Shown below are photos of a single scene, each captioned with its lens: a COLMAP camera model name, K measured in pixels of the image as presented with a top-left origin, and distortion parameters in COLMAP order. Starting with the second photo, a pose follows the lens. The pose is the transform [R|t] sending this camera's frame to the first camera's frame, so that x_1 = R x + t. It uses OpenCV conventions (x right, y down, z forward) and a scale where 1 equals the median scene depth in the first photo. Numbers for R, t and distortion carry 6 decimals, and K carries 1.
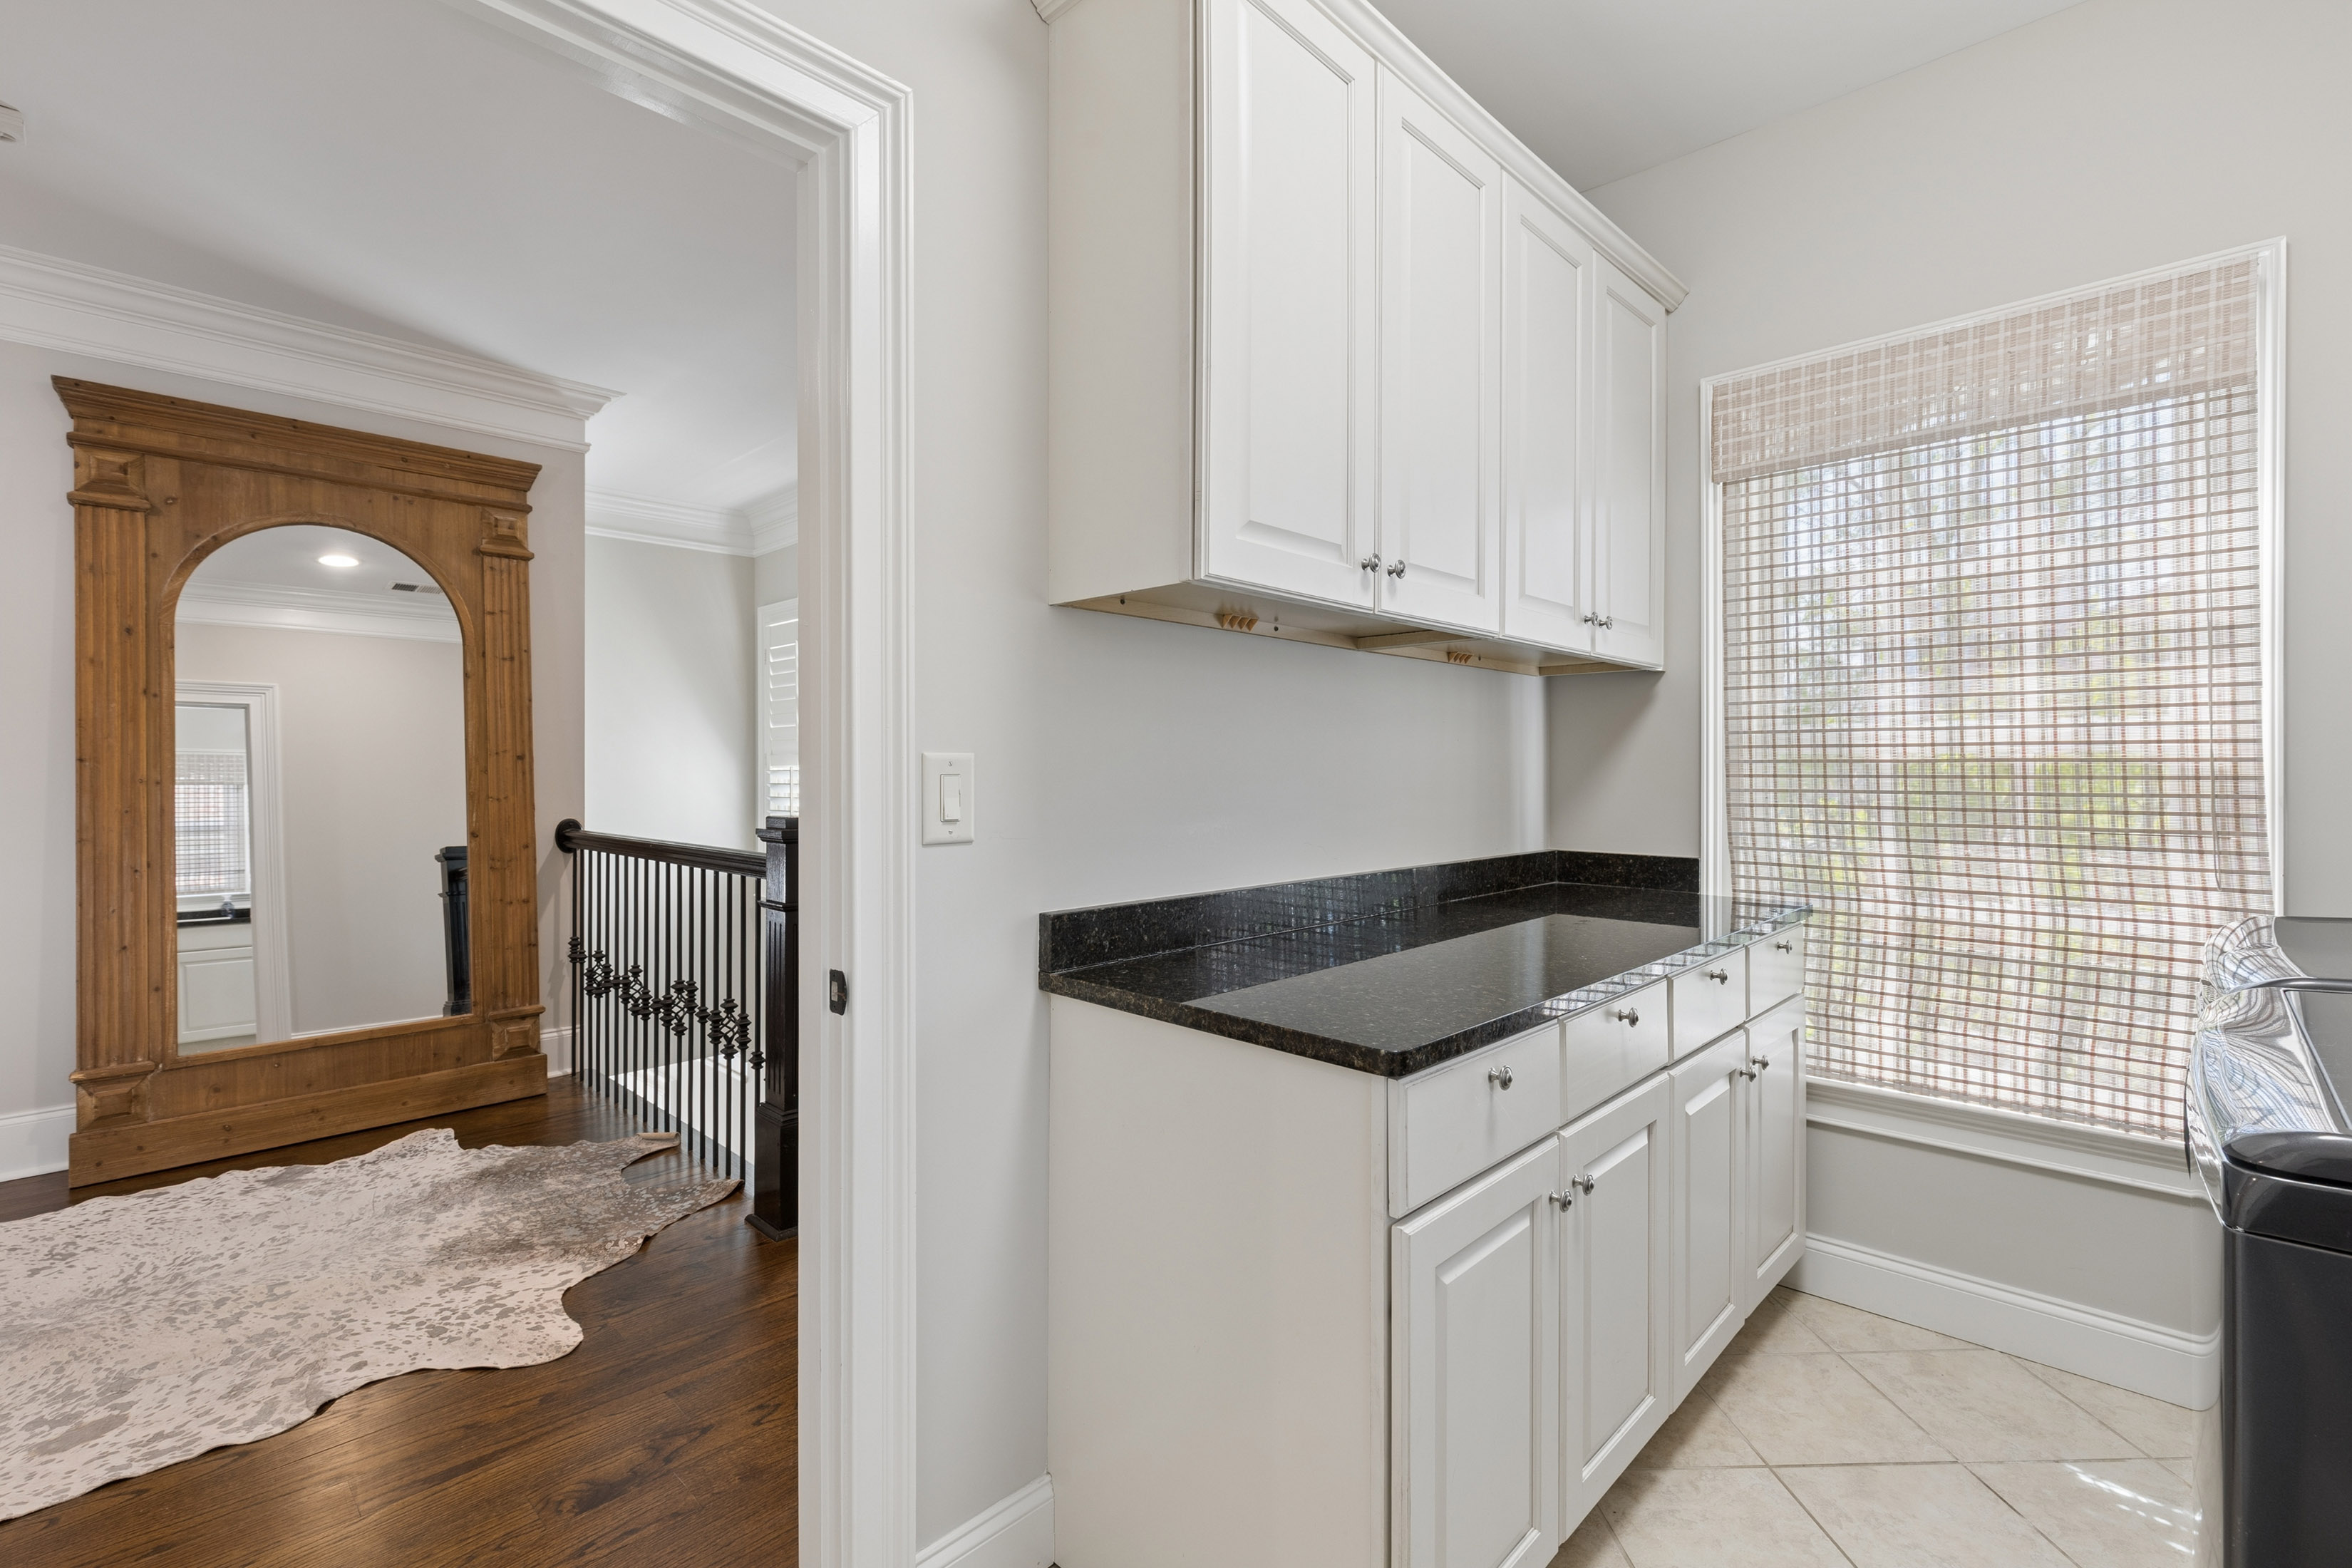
lens RADIAL K [[1052.5, 0, 1174.3], [0, 1052.5, 761.2], [0, 0, 1]] dist [0.004545, -0.000080]
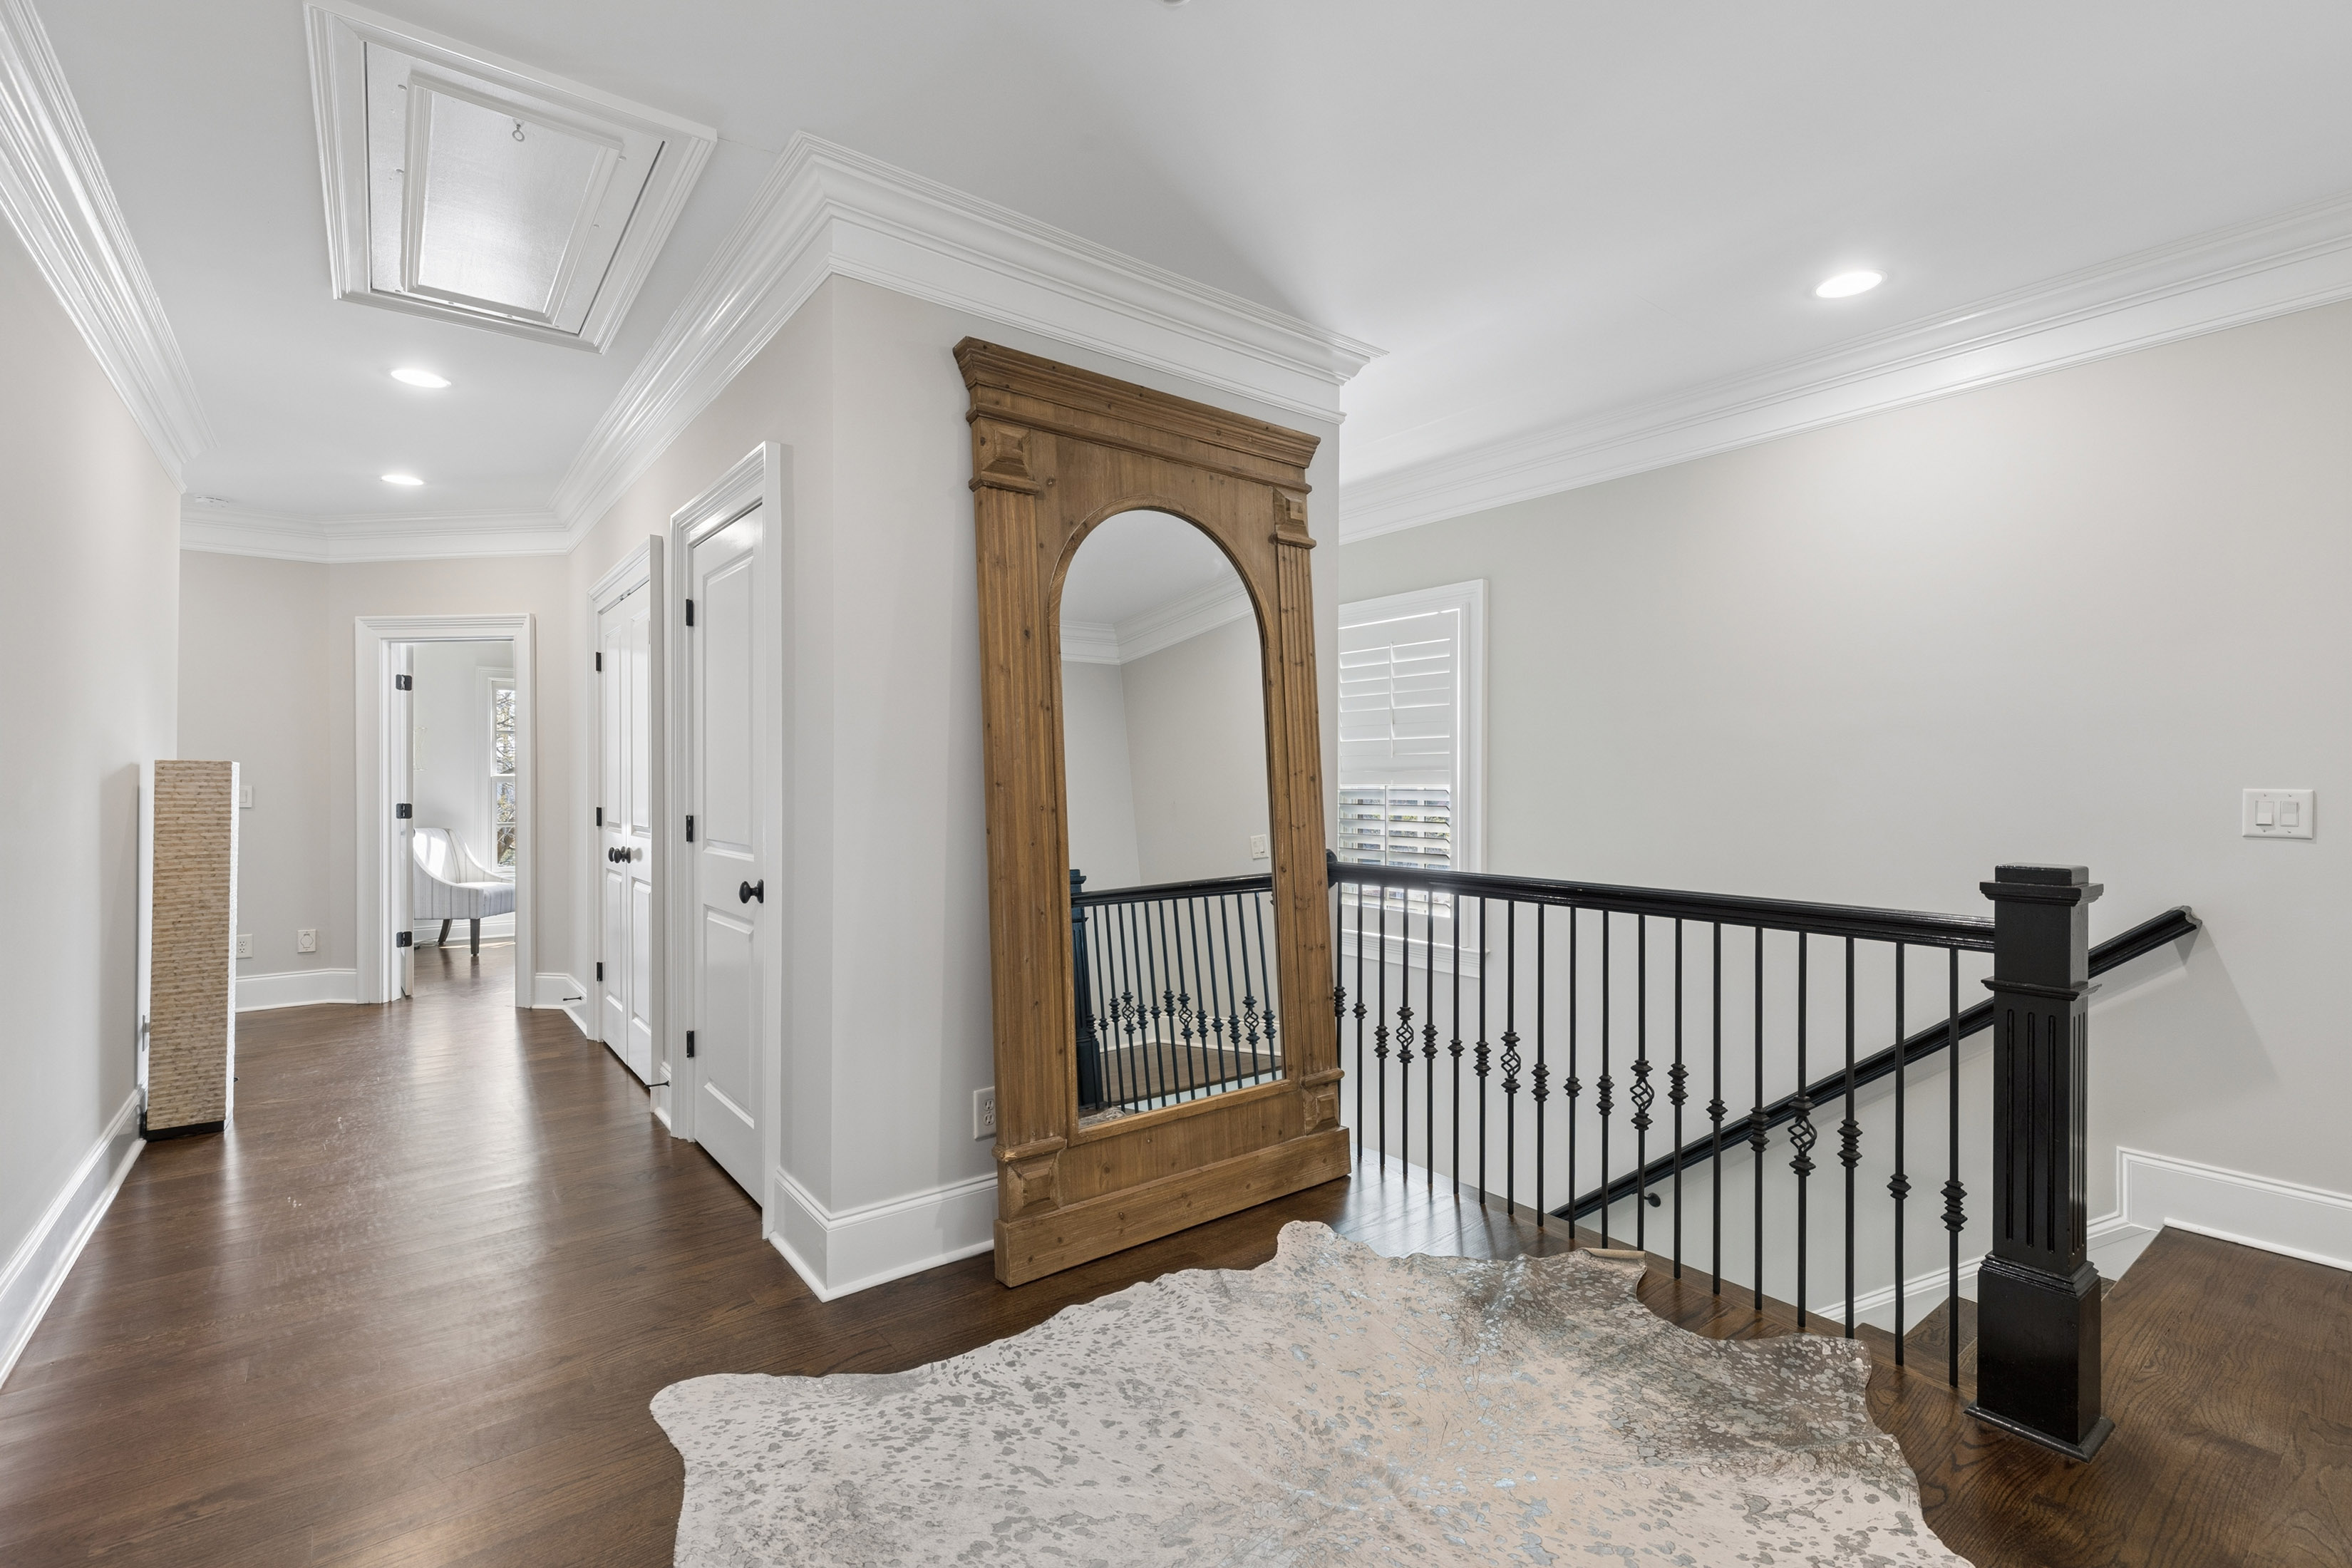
lens RADIAL K [[1052.5, 0, 1174.6], [0, 1052.5, 776.1], [0, 0, 1]] dist [0.004545, -0.000080]
pose [[0.989590, 0.000507, -0.143914, -0.726643], [-0.000114, 0.999996, 0.002741, -0.009541], [0.143915, -0.002696, 0.989586, 0.165725]]
